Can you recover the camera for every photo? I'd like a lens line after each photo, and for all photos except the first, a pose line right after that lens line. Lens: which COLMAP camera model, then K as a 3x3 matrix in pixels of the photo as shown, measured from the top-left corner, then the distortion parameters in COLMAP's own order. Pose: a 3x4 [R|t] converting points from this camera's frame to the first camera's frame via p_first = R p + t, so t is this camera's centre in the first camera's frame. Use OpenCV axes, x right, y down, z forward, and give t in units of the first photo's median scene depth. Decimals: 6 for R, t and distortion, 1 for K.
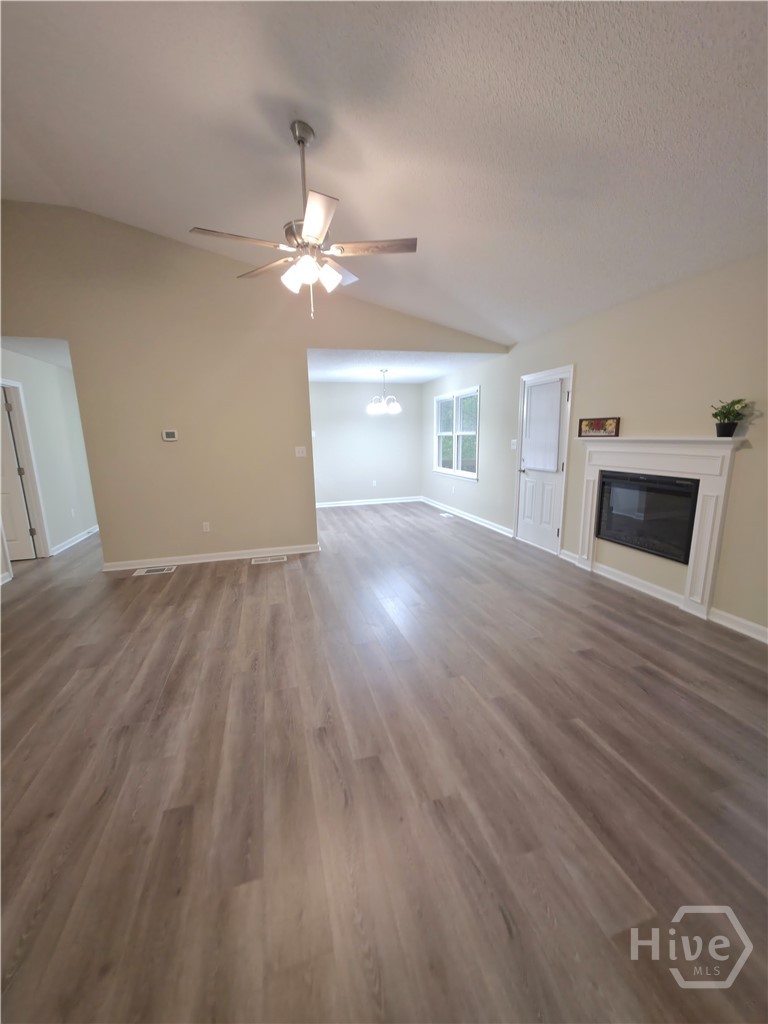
lens RADIAL K [[405.7, 0, 388.9], [0, 405.7, 513.4], [0, 0, 1]] dist [0.001142, 0.001500]
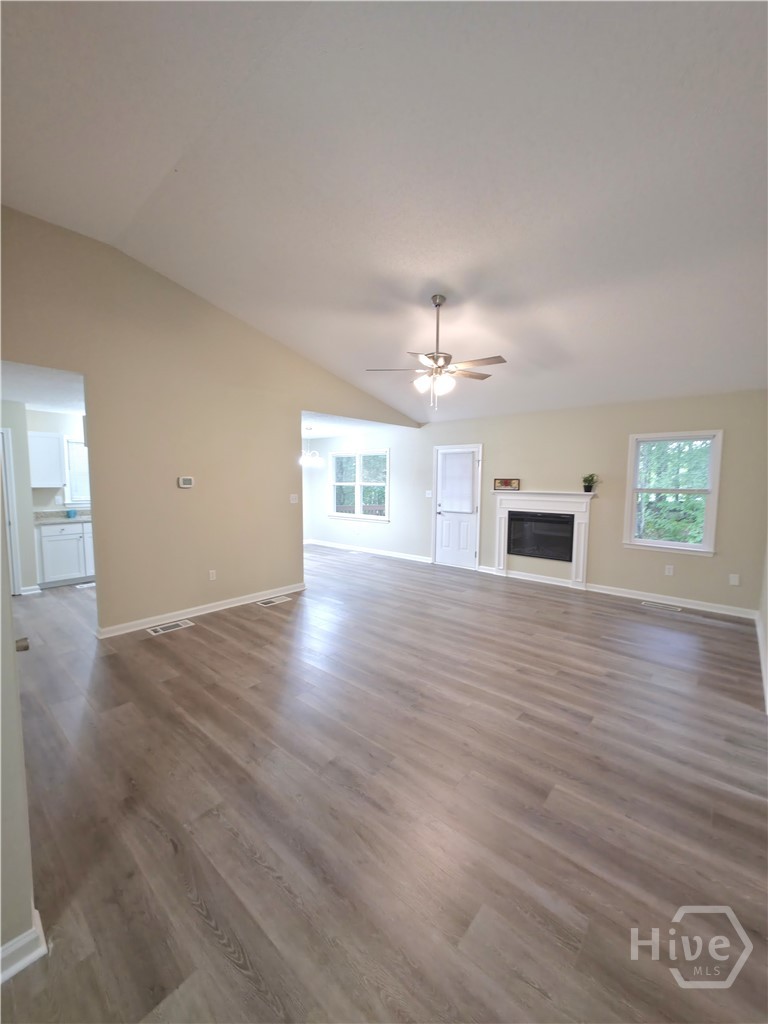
lens RADIAL K [[405.7, 0, 385.7], [0, 405.7, 515.5], [0, 0, 1]] dist [0.001142, 0.001500]
pose [[0.839504, -0.020068, 0.542982, -0.704986], [0.078689, 0.993273, -0.084950, 0.007702], [-0.537625, 0.114043, 0.835436, -0.062880]]
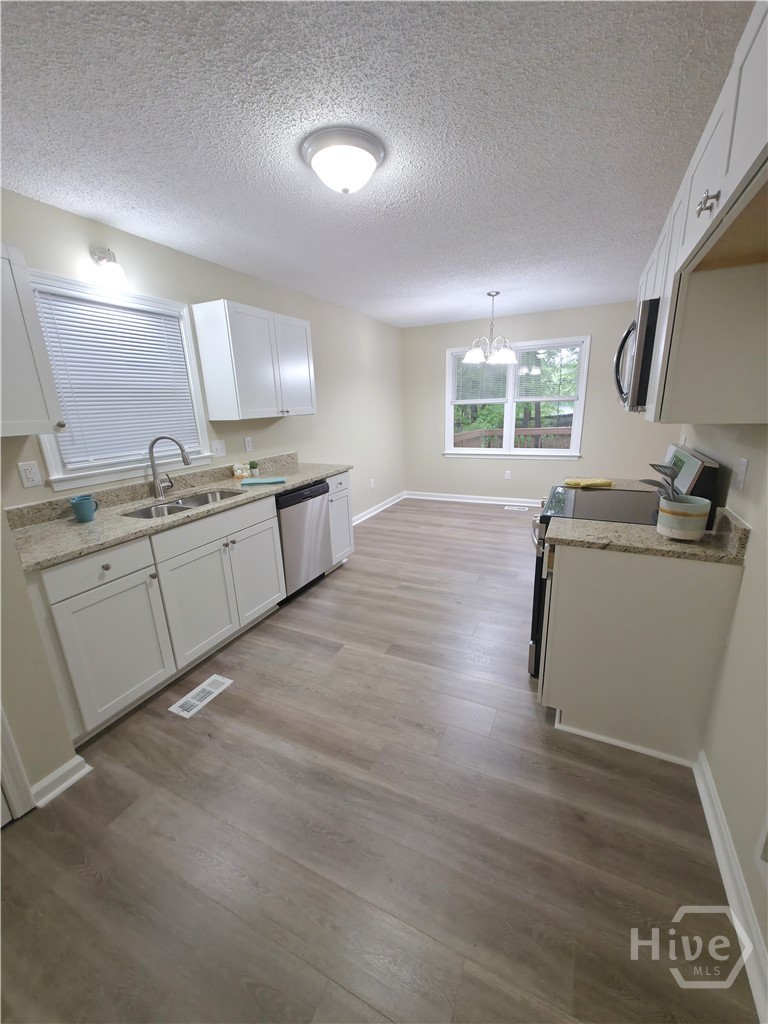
lens RADIAL K [[405.7, 0, 383.7], [0, 405.7, 516.7], [0, 0, 1]] dist [0.001142, 0.001500]
pose [[0.664771, -0.204385, 0.718545, -0.970888], [0.164427, 0.978290, 0.126146, -0.198292], [-0.728727, 0.034290, 0.683945, 1.107415]]
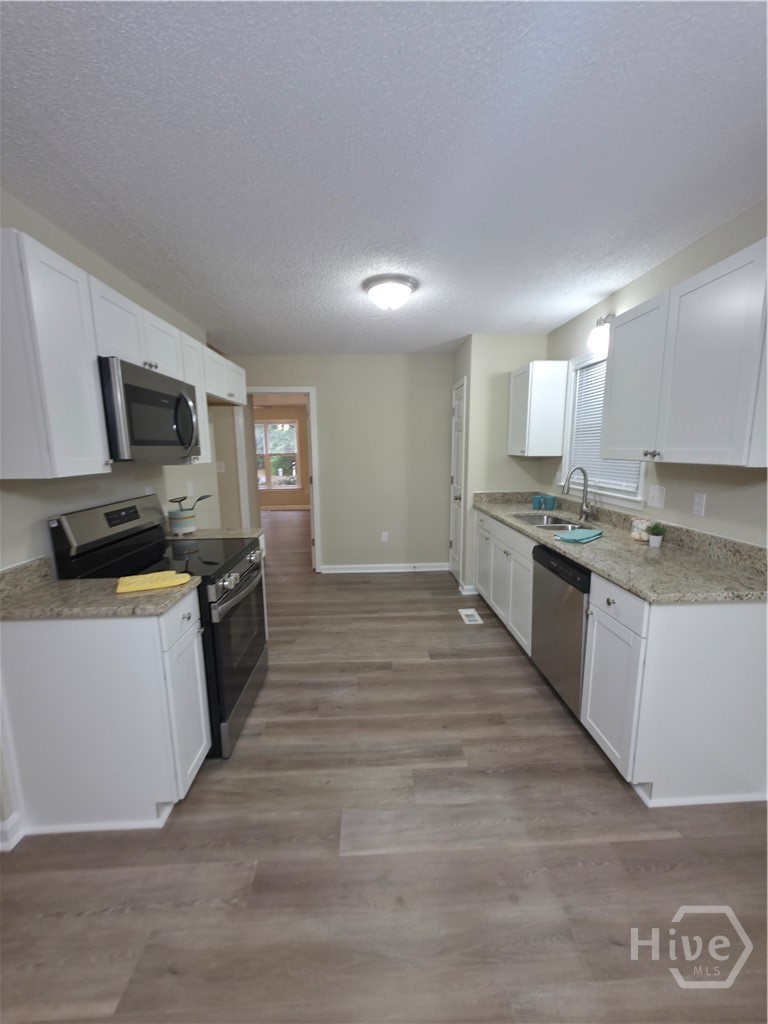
lens RADIAL K [[405.7, 0, 381.3], [0, 405.7, 514.1], [0, 0, 1]] dist [0.001142, 0.001500]
pose [[-0.236407, 0.182194, -0.954420, -0.009067], [-0.173663, 0.958524, 0.225993, -0.310458], [0.956009, 0.219173, -0.194961, 1.566884]]
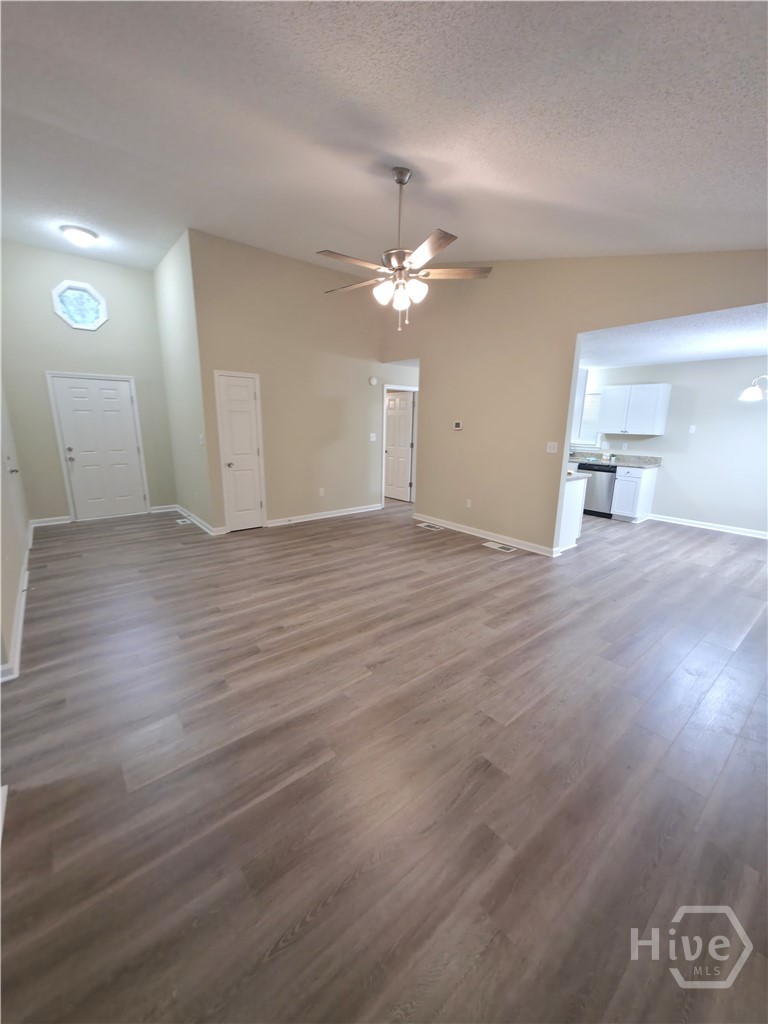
lens RADIAL K [[405.7, 0, 384.0], [0, 405.7, 512.5], [0, 0, 1]] dist [0.001142, 0.001500]
pose [[0.386854, 0.226622, -0.893860, 0.581099], [-0.200616, 0.966798, 0.158289, -0.088787], [0.900054, 0.118088, 0.419474, 0.318998]]
